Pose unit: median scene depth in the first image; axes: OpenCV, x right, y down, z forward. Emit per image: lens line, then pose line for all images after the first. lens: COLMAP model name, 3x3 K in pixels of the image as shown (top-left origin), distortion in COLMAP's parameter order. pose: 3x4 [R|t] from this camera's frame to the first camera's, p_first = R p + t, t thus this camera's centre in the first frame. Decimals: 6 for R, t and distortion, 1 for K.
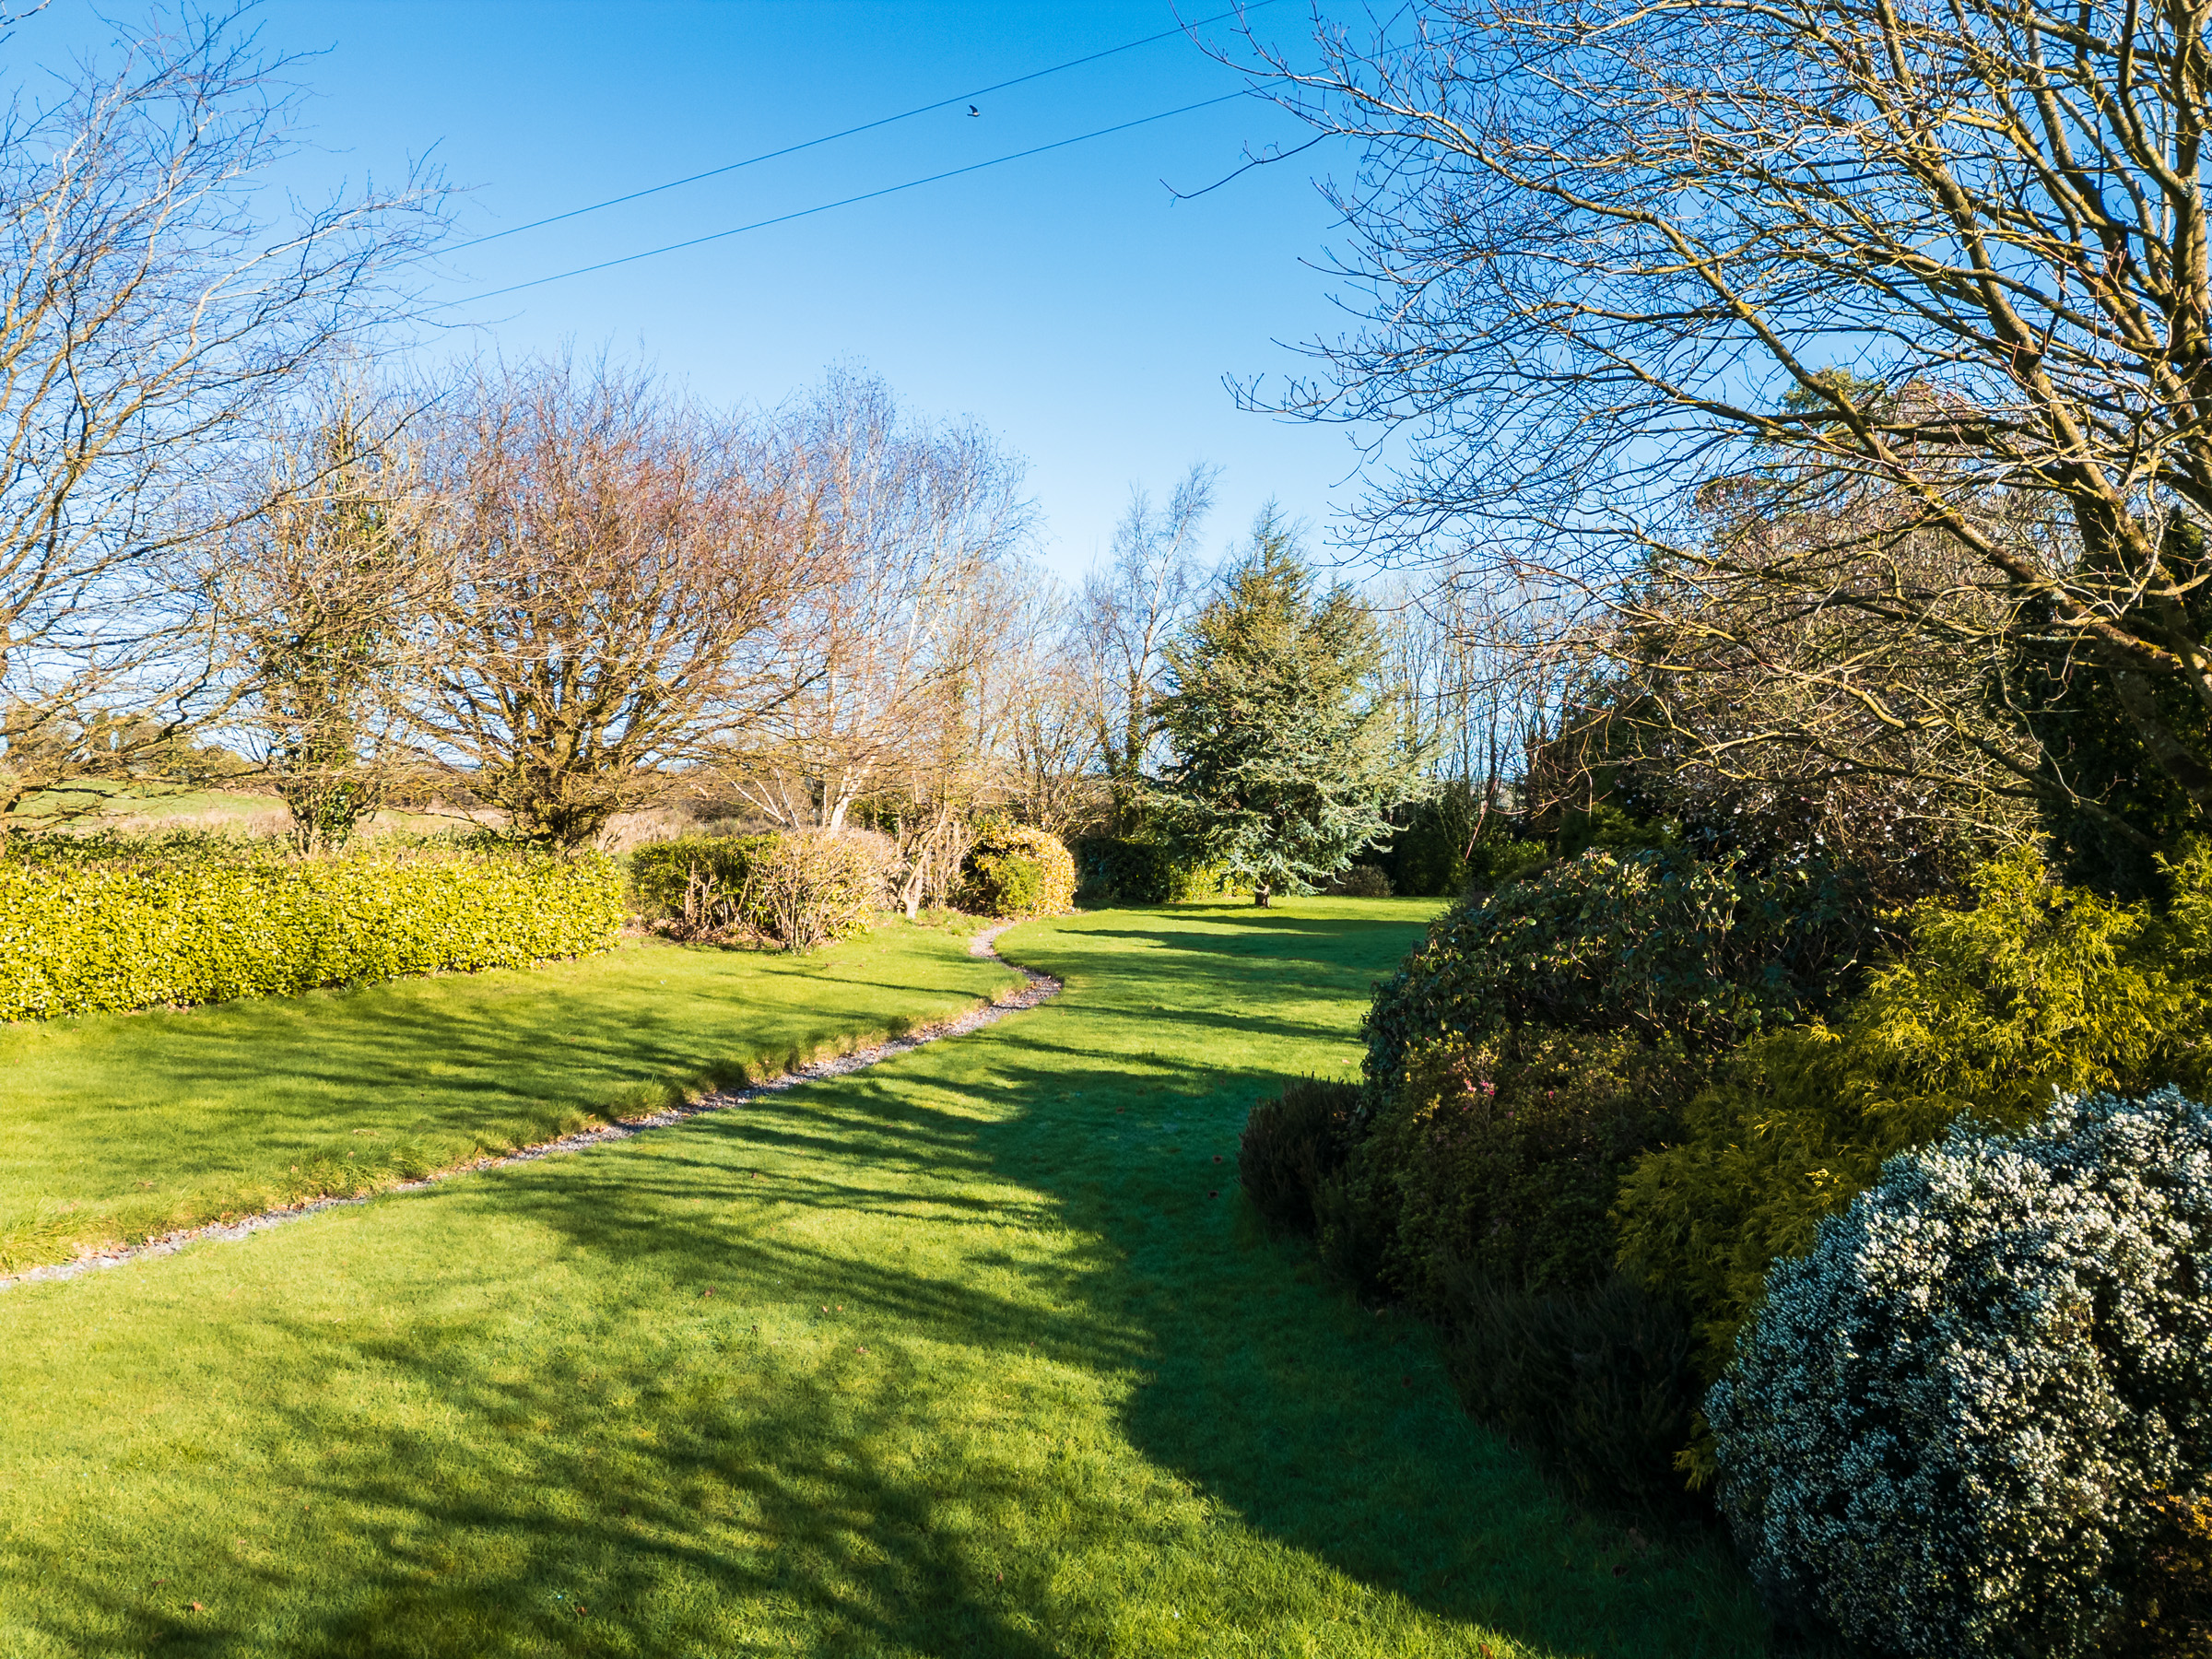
lens RADIAL K [[1537.4, 0, 1094.9], [0, 1537.4, 845.4], [0, 0, 1]] dist [0.077180, -0.077071]
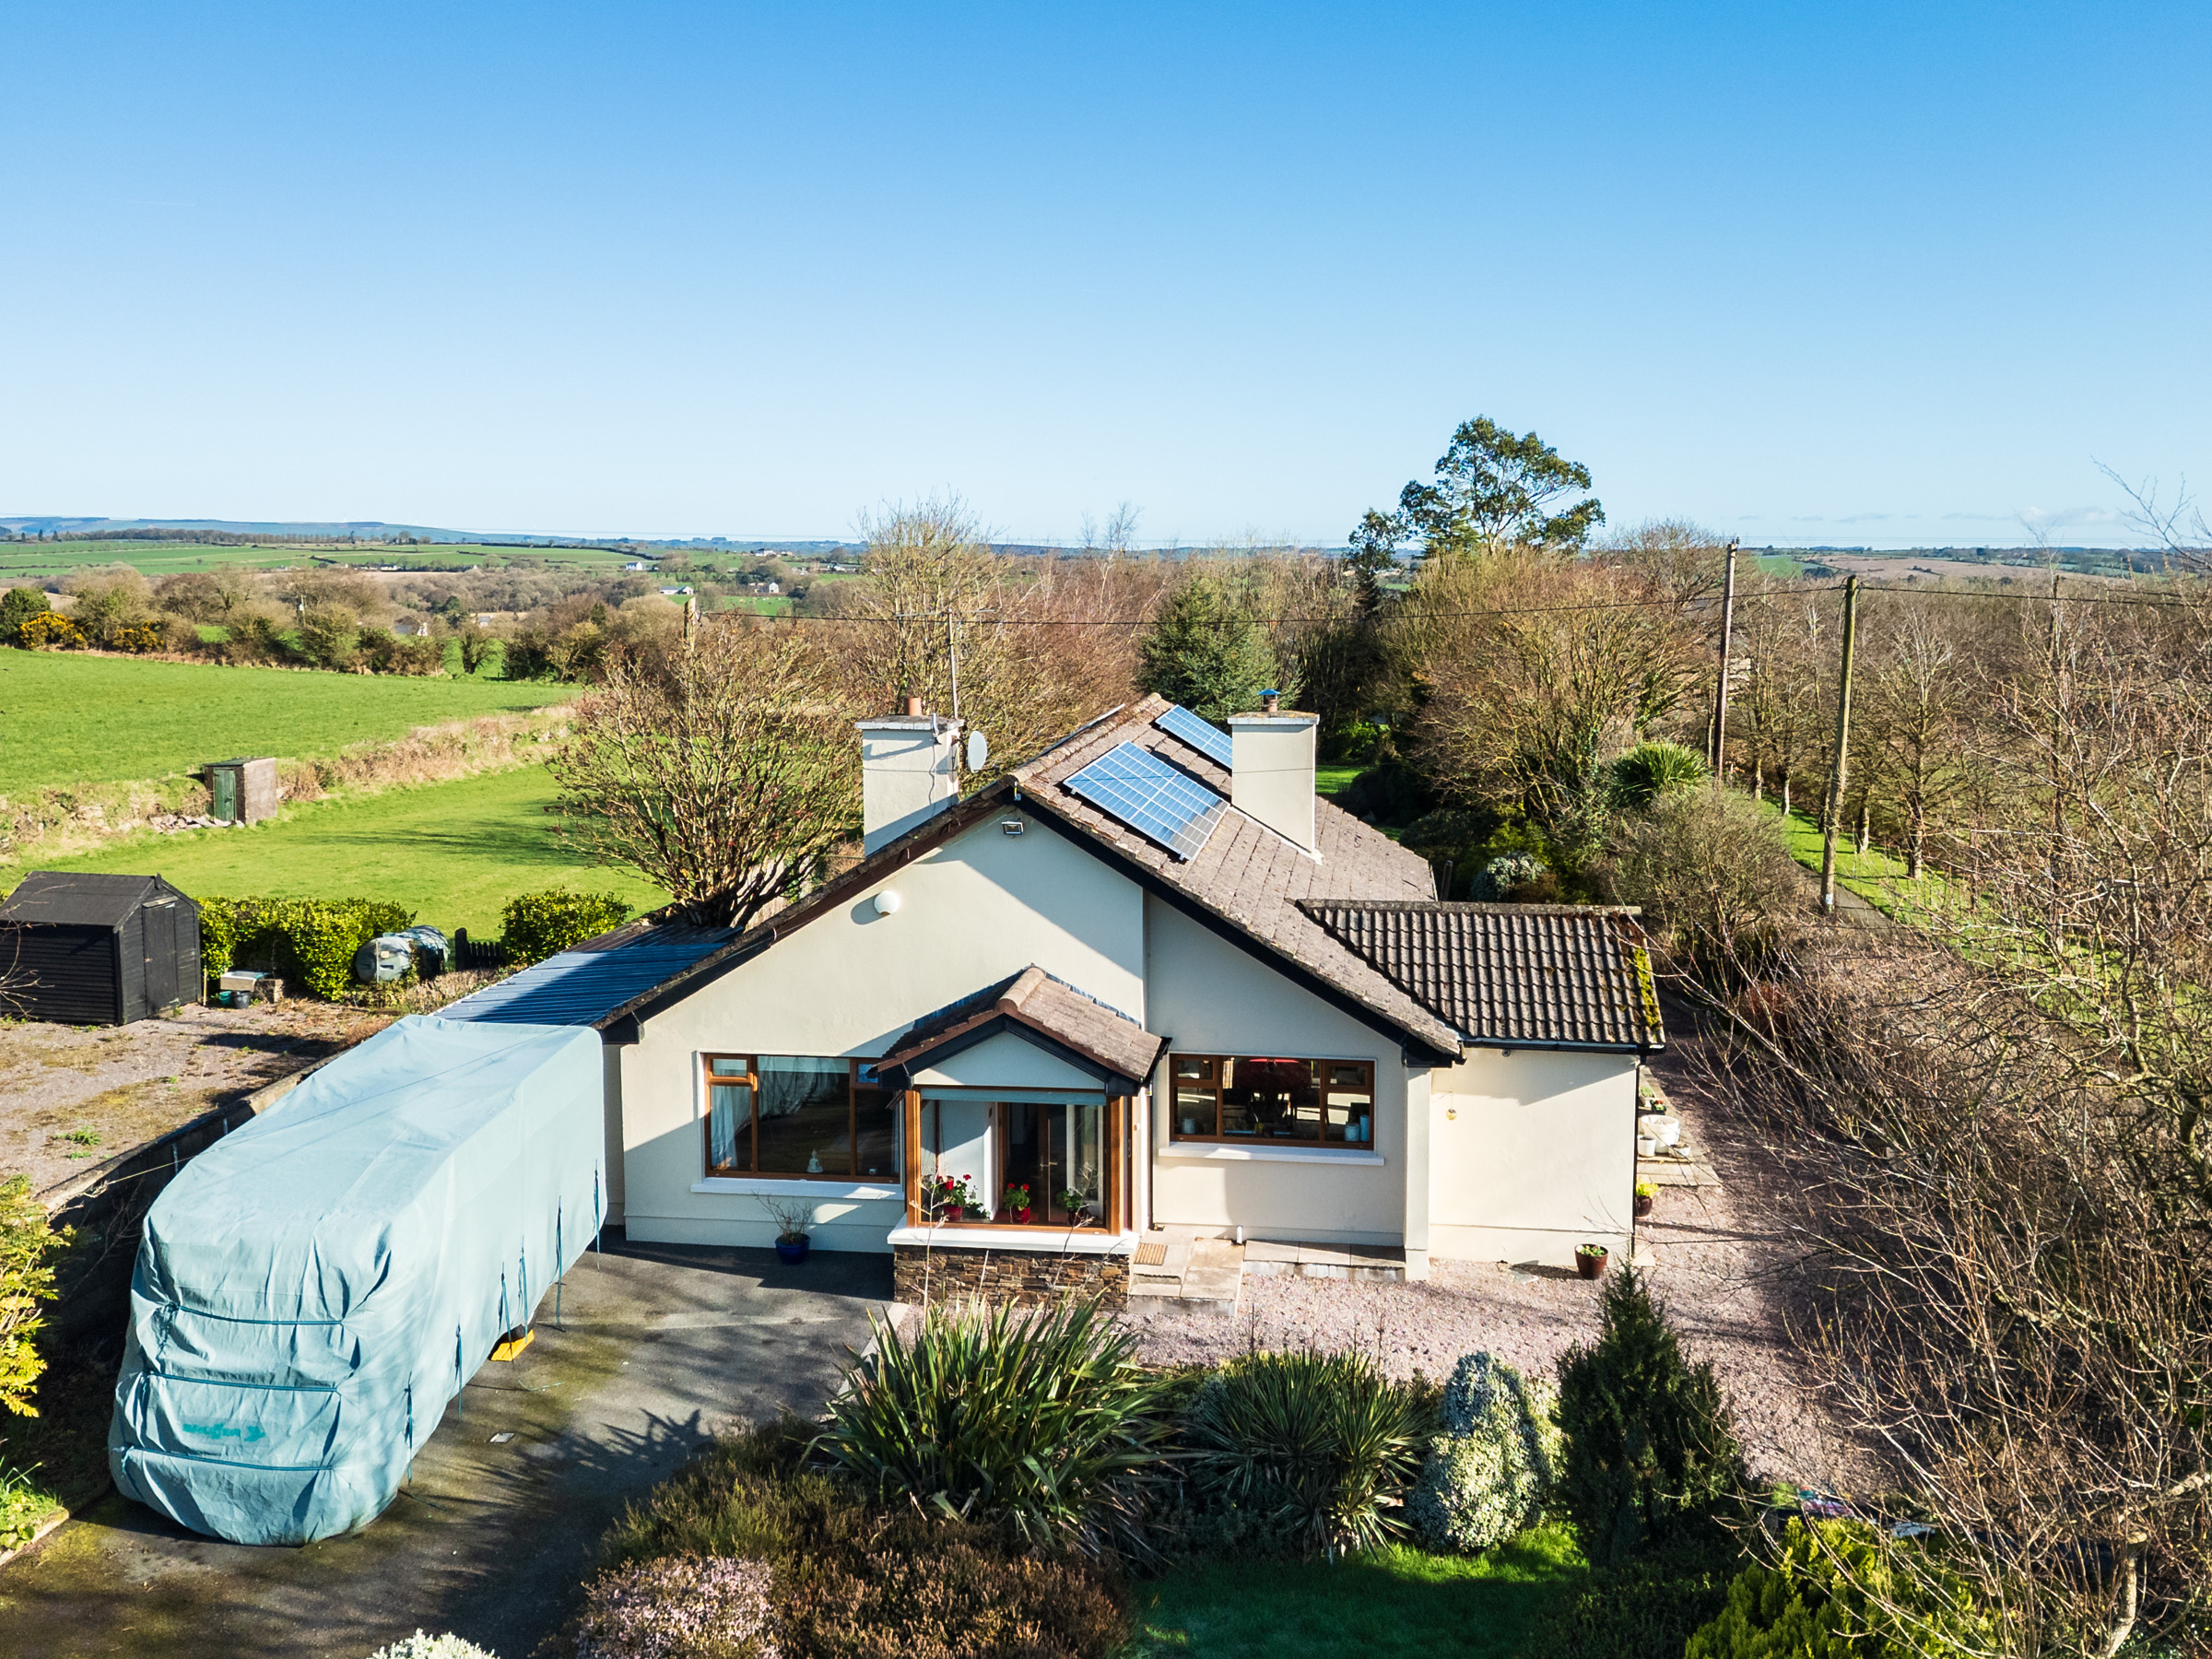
lens RADIAL K [[1849.1, 0, 1157.7], [0, 1849.1, 778.2], [0, 0, 1]] dist [0.057824, -0.027999]
pose [[0.962258, -0.026835, 0.270811, -0.552968], [0.004879, 0.996668, 0.081424, -0.150192], [-0.272093, -0.077030, 0.959183, -1.137660]]
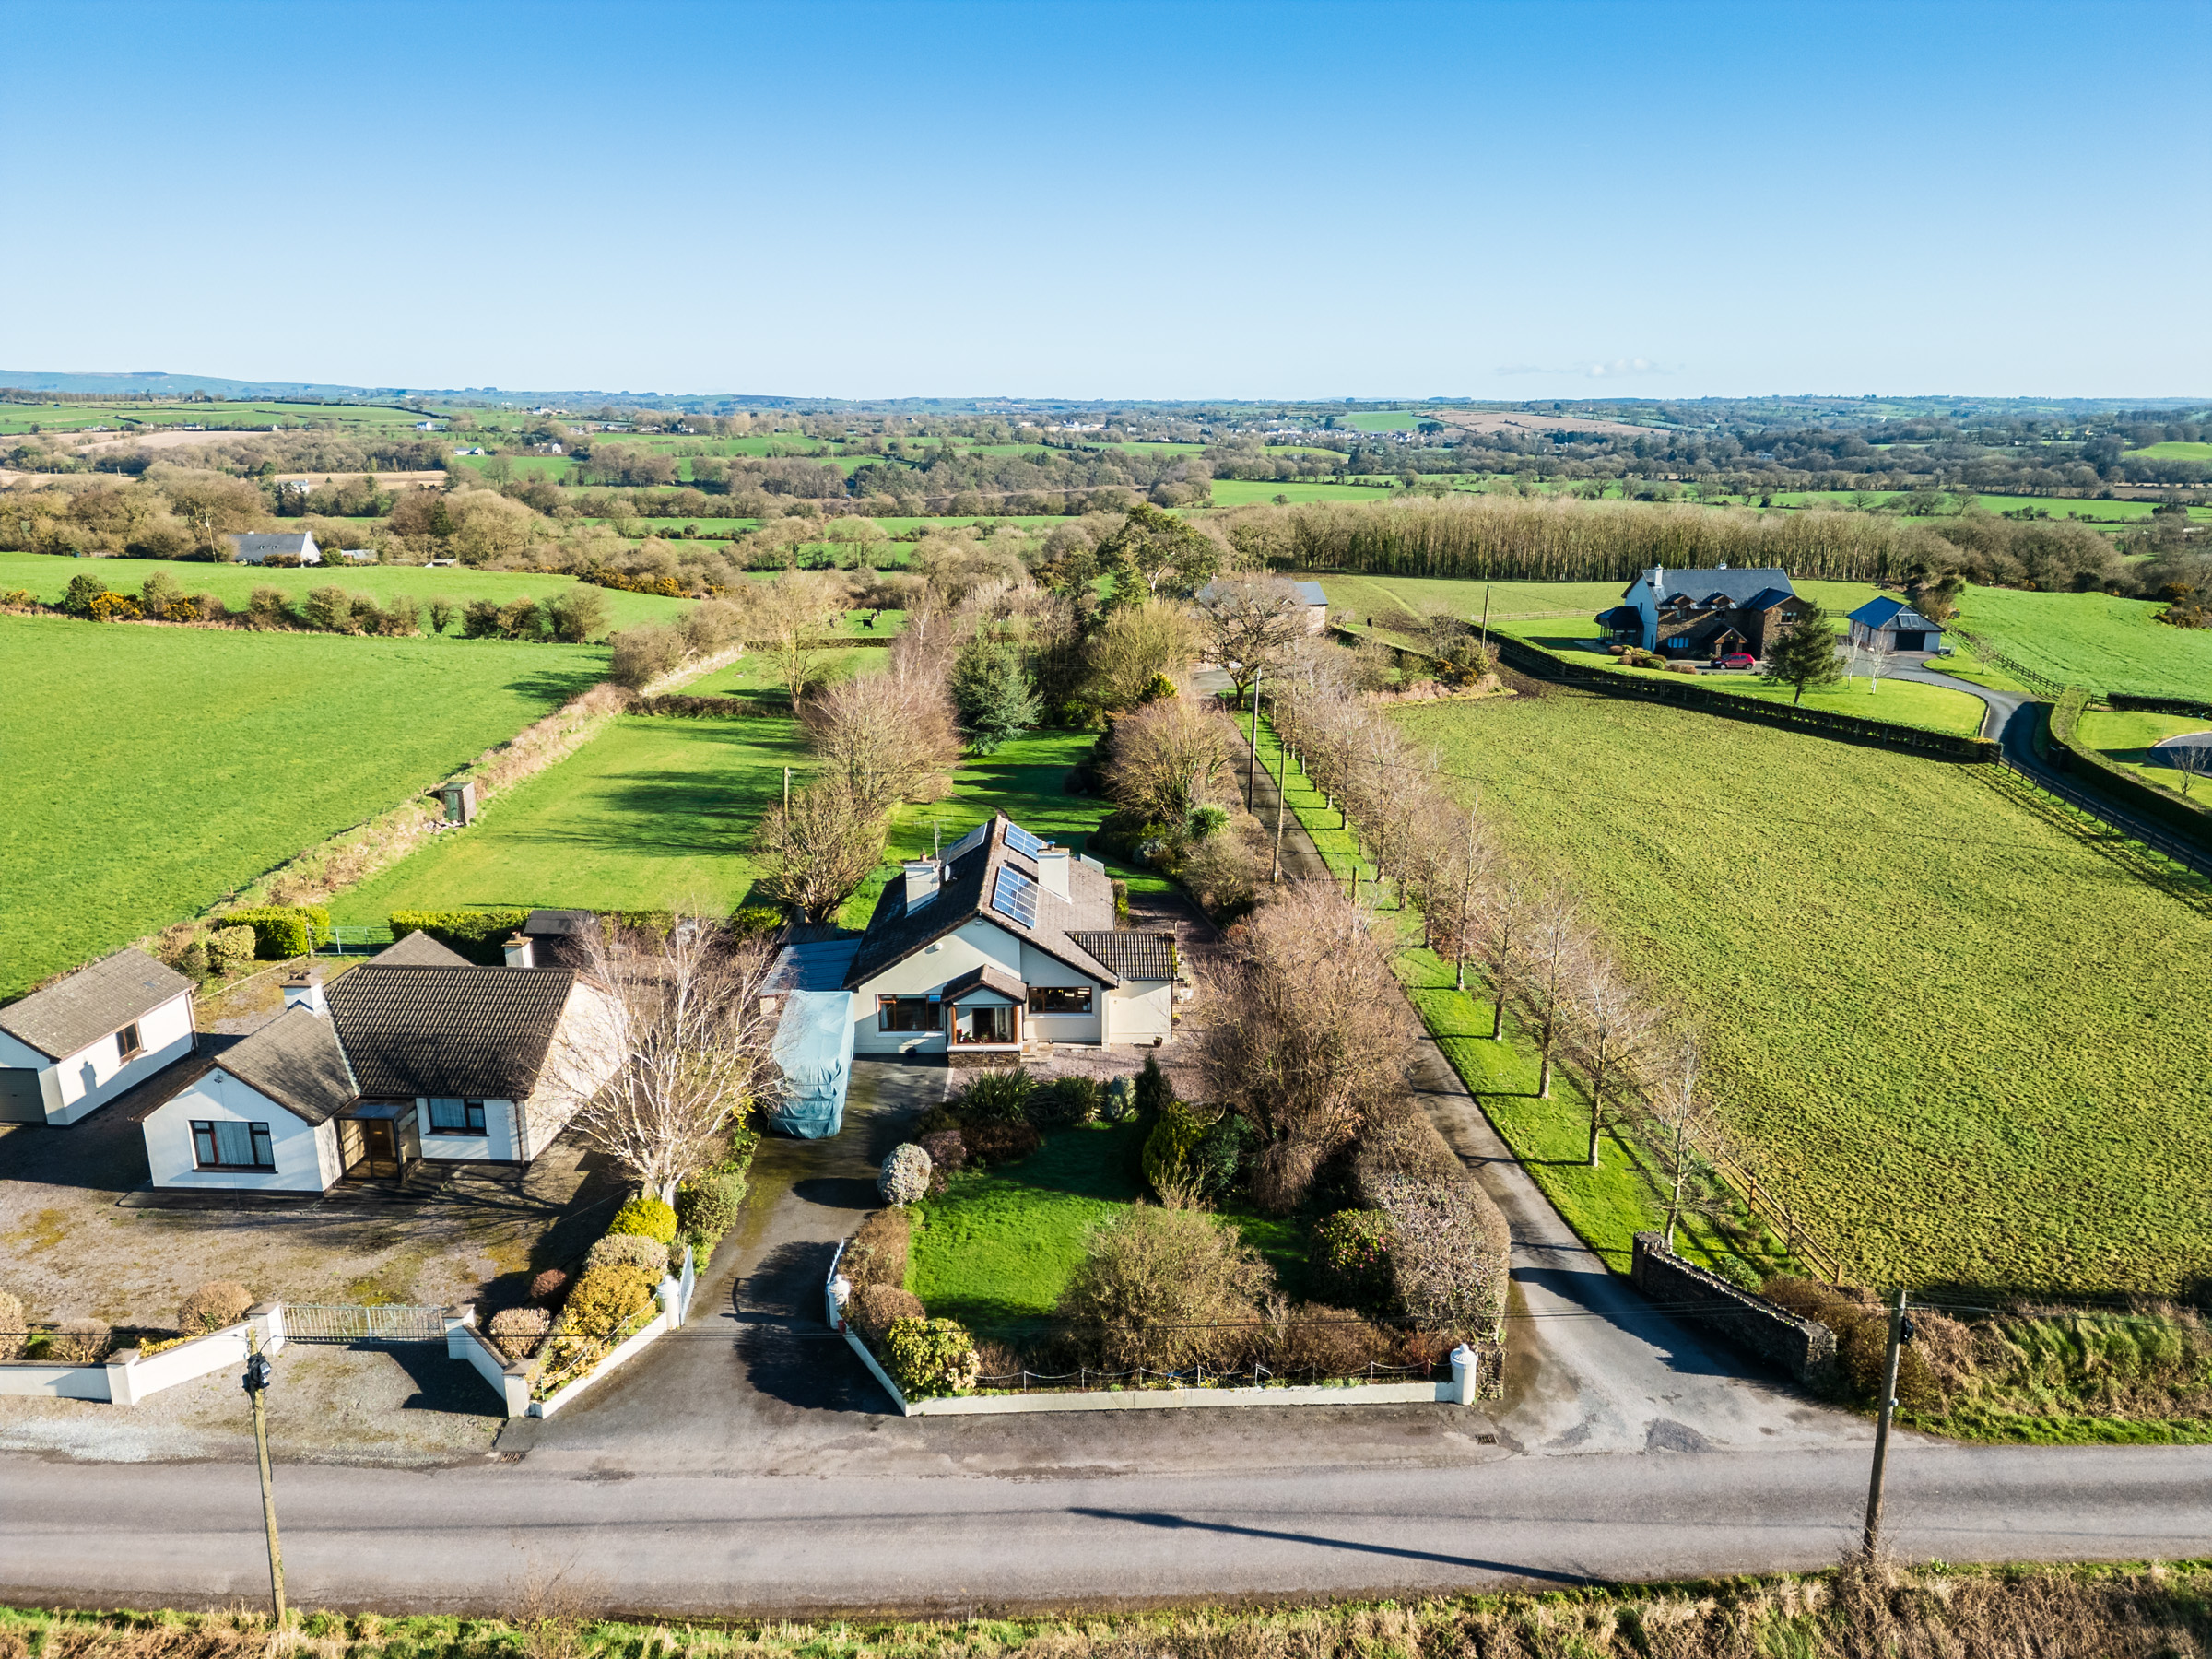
lens RADIAL K [[1537.4, 0, 1112.8], [0, 1537.4, 832.2], [0, 0, 1]] dist [0.077180, -0.077071]
pose [[0.915226, -0.104391, 0.389184, -0.936954], [0.011731, 0.972352, 0.233226, -0.566728], [-0.402771, -0.208889, 0.891146, -2.051316]]
